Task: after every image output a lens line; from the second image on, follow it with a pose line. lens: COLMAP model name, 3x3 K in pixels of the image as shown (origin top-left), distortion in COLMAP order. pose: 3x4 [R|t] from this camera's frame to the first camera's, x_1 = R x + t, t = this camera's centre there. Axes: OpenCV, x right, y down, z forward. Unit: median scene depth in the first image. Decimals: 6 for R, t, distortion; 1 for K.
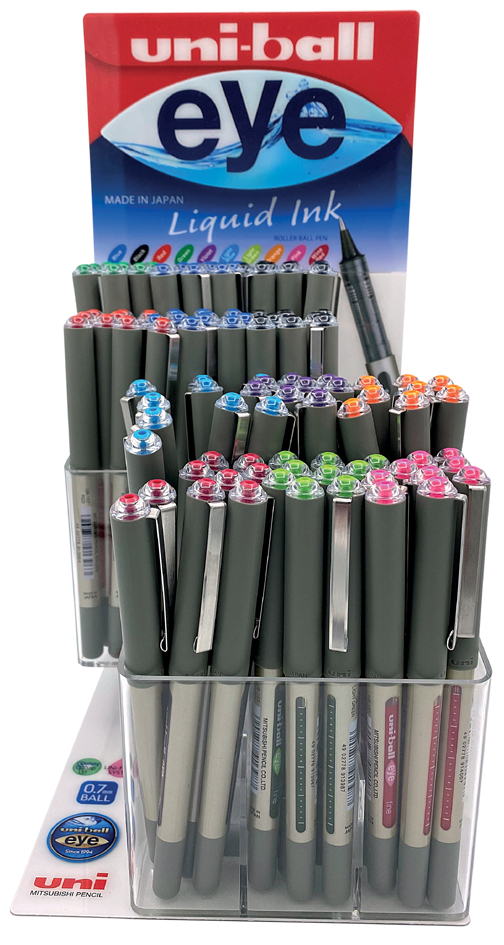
lens RADIAL K [[763.4, 0, 252.4], [0, 763.4, 473.9], [0, 0, 1]] dist [0.009833, -0.014478]
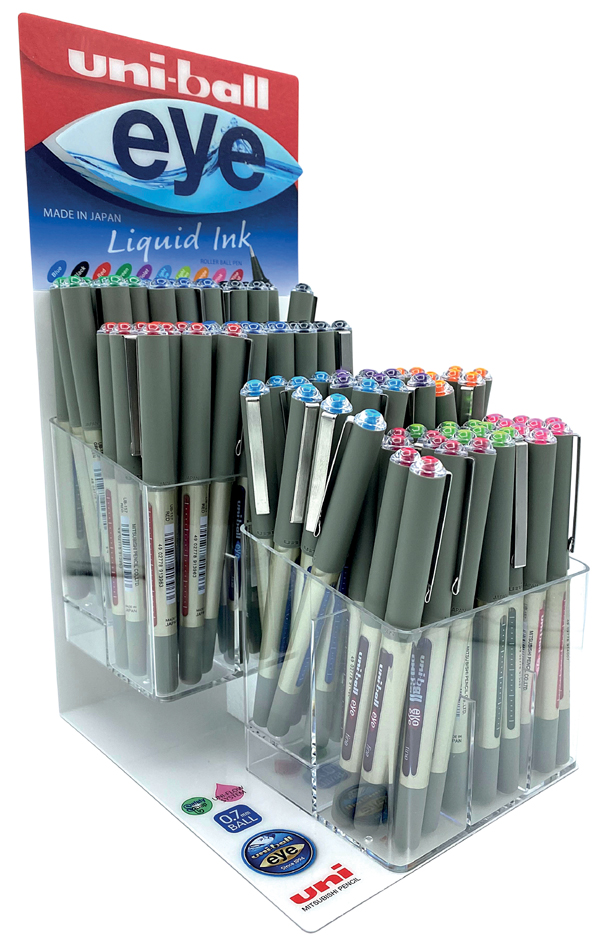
lens RADIAL K [[759.6, 0, 302.0], [0, 759.6, 470.8], [0, 0, 1]] dist [-0.006143, 0.005400]
pose [[0.796481, -0.120924, 0.592449, -0.547441], [0.167145, 0.985652, -0.023526, 0.023789], [-0.581104, 0.117763, 0.805264, 0.124701]]
